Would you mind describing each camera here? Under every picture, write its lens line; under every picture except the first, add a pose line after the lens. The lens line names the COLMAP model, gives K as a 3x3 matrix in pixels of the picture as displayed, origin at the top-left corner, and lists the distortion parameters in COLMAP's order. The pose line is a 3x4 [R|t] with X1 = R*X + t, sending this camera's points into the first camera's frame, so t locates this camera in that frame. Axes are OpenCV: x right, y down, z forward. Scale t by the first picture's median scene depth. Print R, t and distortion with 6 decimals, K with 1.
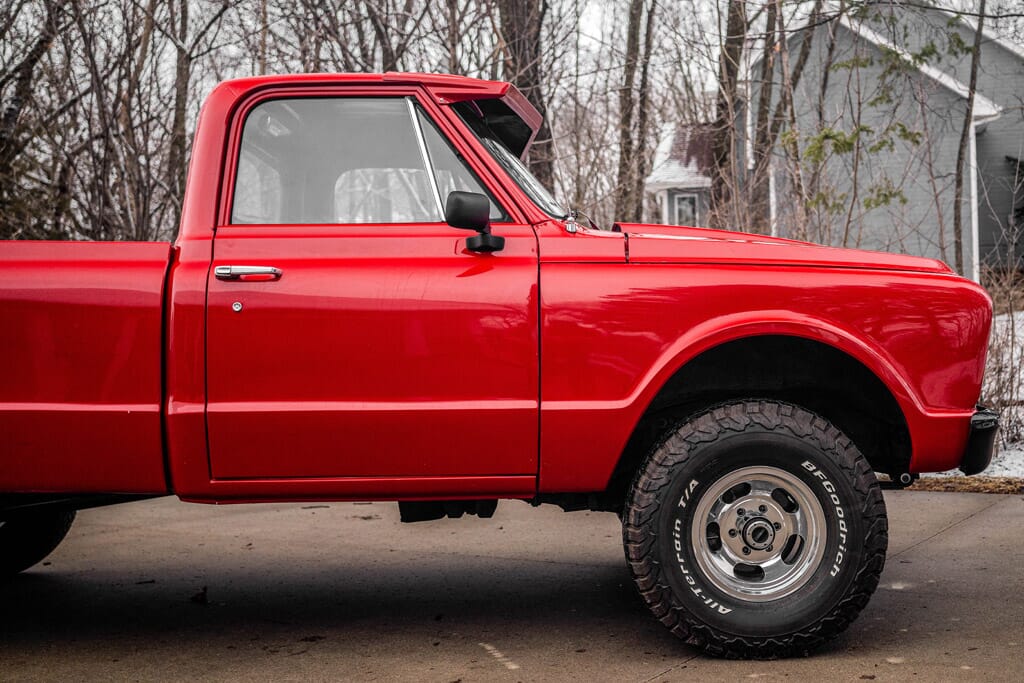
lens RADIAL K [[1106.0, 0, 512.0], [0, 1106.0, 341.5], [0, 0, 1]] dist [-0.009091, -0.013409]
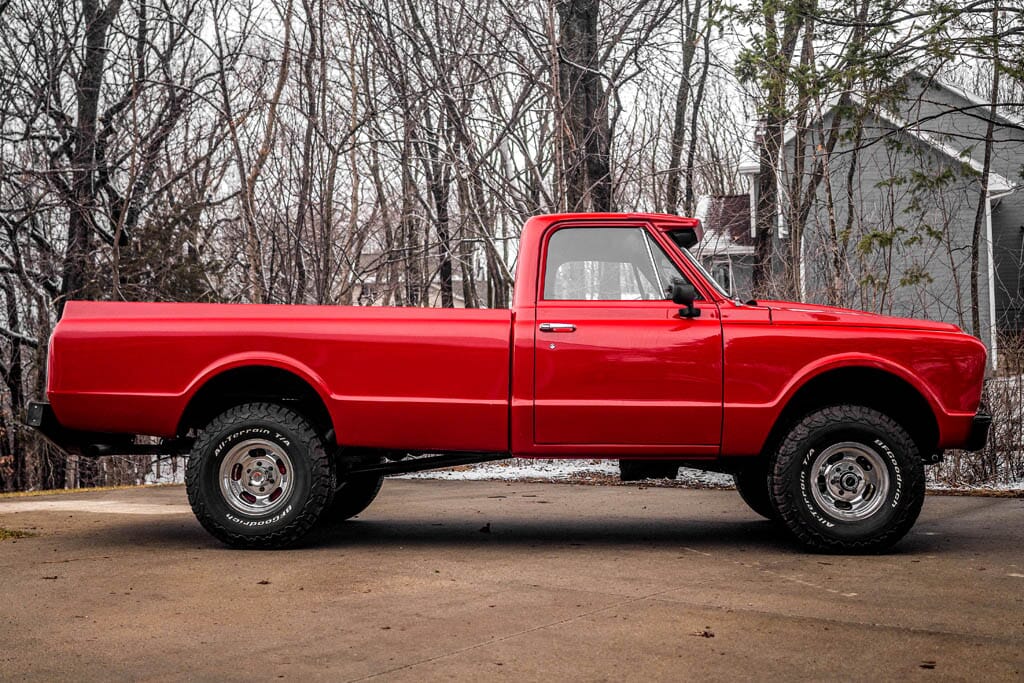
lens RADIAL K [[985.2, 0, 510.2], [0, 985.2, 336.1], [0, 0, 1]] dist [-0.019370, -0.005003]
pose [[0.998141, 0.011174, -0.059920, -0.212463], [-0.014509, 0.998353, -0.055511, 0.039462], [0.059201, 0.056277, 0.996658, -0.563009]]
